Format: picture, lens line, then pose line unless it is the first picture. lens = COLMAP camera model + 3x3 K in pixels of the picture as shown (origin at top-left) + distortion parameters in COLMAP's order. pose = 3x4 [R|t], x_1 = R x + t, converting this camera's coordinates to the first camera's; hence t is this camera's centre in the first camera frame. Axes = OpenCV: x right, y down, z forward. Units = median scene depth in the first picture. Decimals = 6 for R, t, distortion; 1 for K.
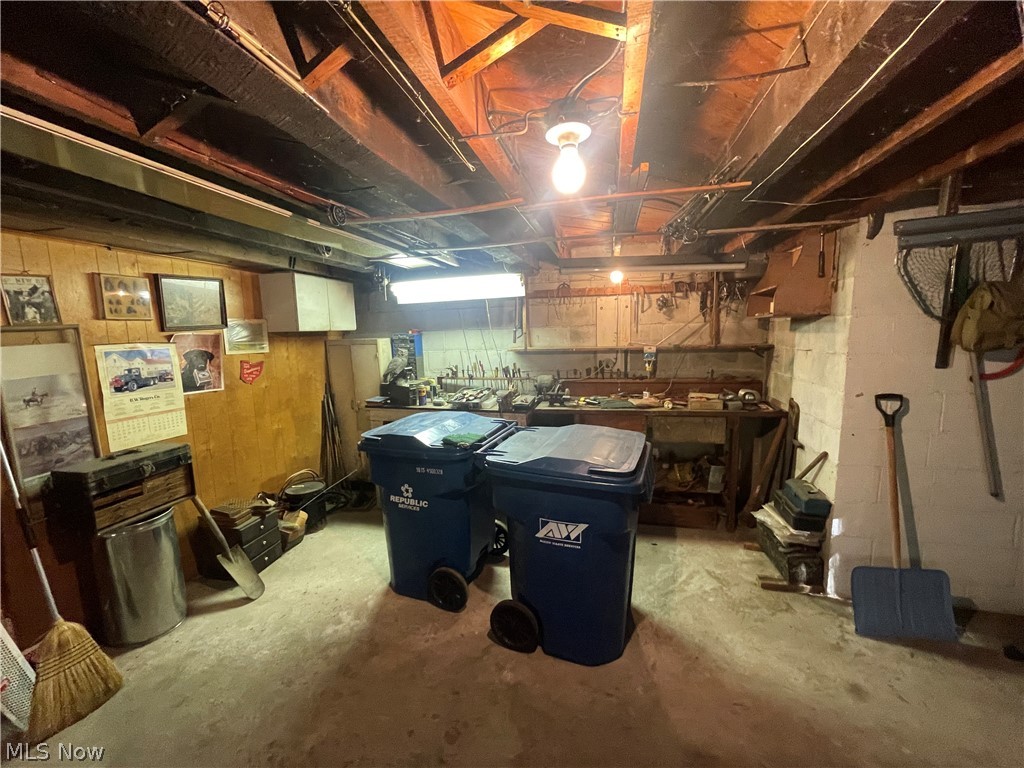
lens RADIAL K [[413.4, 0, 511.2], [0, 413.4, 385.0], [0, 0, 1]] dist [-0.004049, 0.000125]
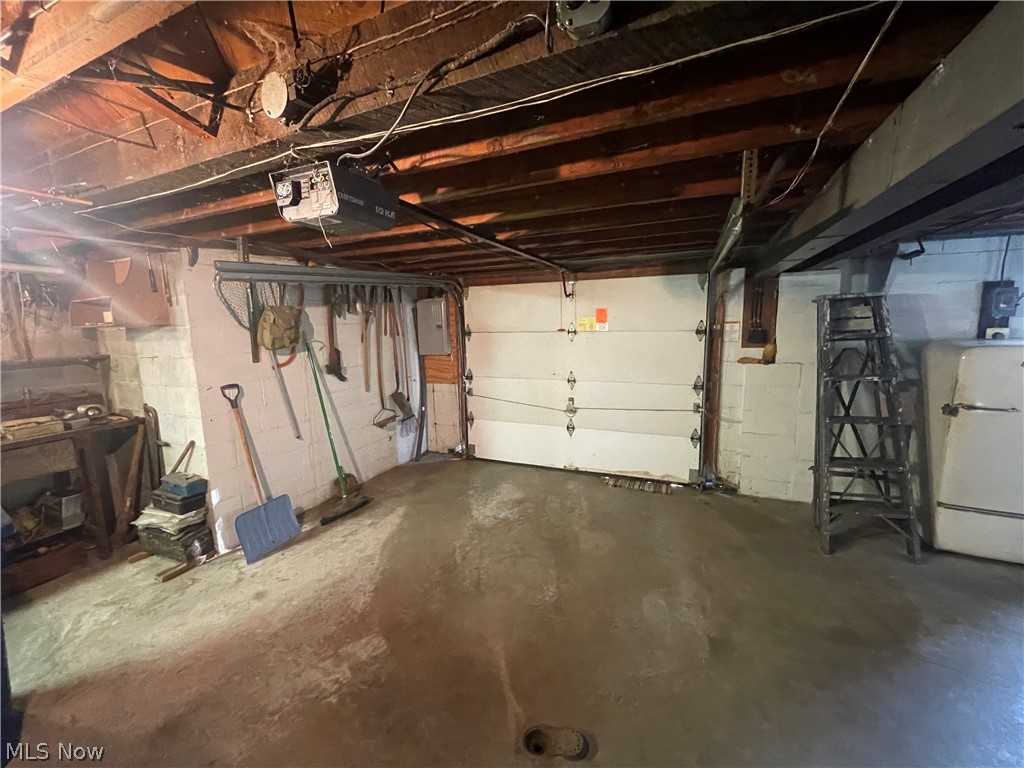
lens RADIAL K [[413.4, 0, 510.2], [0, 413.4, 382.8], [0, 0, 1]] dist [-0.004049, 0.000125]
pose [[0.178257, -0.120027, 0.976636, -0.208607], [0.149116, 0.984365, 0.093760, 0.023693], [-0.972620, 0.128918, 0.193368, -0.136156]]
